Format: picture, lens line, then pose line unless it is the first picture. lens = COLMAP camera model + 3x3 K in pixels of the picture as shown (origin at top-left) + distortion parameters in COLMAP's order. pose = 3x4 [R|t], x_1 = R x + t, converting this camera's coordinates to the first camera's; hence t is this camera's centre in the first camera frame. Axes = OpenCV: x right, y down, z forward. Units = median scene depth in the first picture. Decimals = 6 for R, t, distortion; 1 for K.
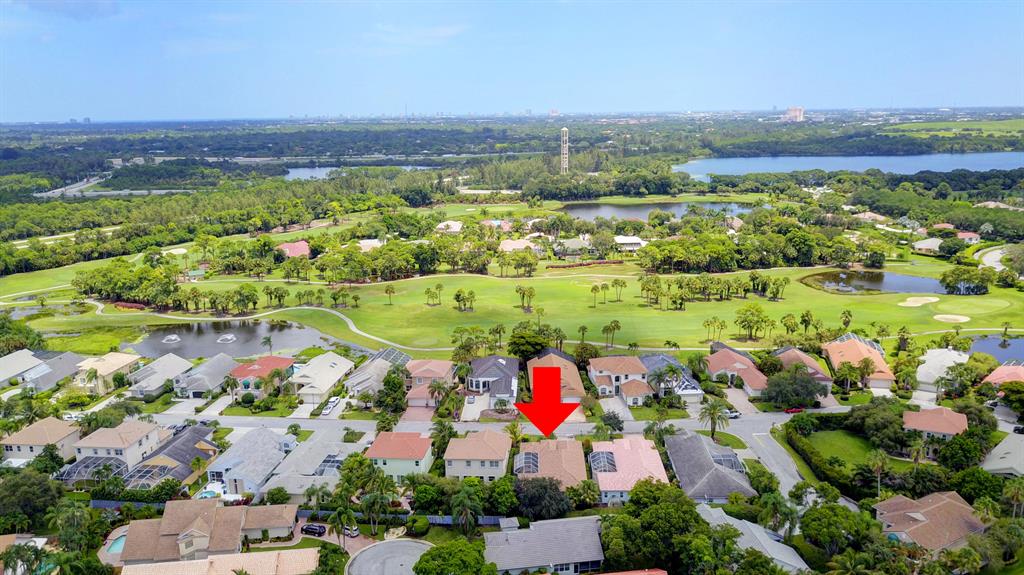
lens RADIAL K [[795.9, 0, 512.3], [0, 795.9, 287.1], [0, 0, 1]] dist [0.008030, -0.010394]
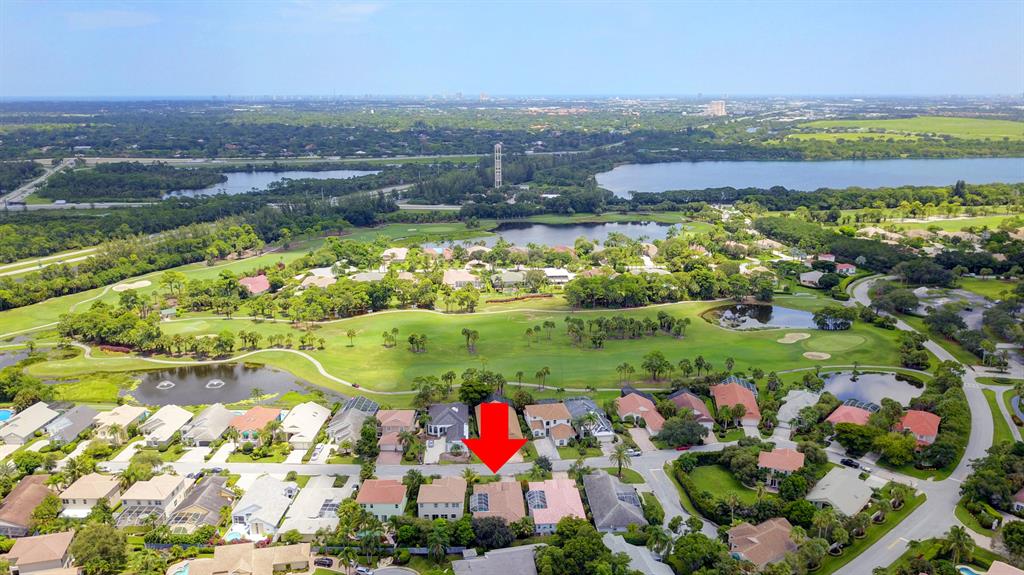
lens RADIAL K [[795.9, 0, 511.3], [0, 795.9, 288.0], [0, 0, 1]] dist [0.008030, -0.010394]
pose [[0.996386, -0.008722, 0.084489, -0.024849], [0.006825, 0.999719, 0.022712, -0.107236], [-0.084663, -0.022053, 0.996166, -0.205233]]
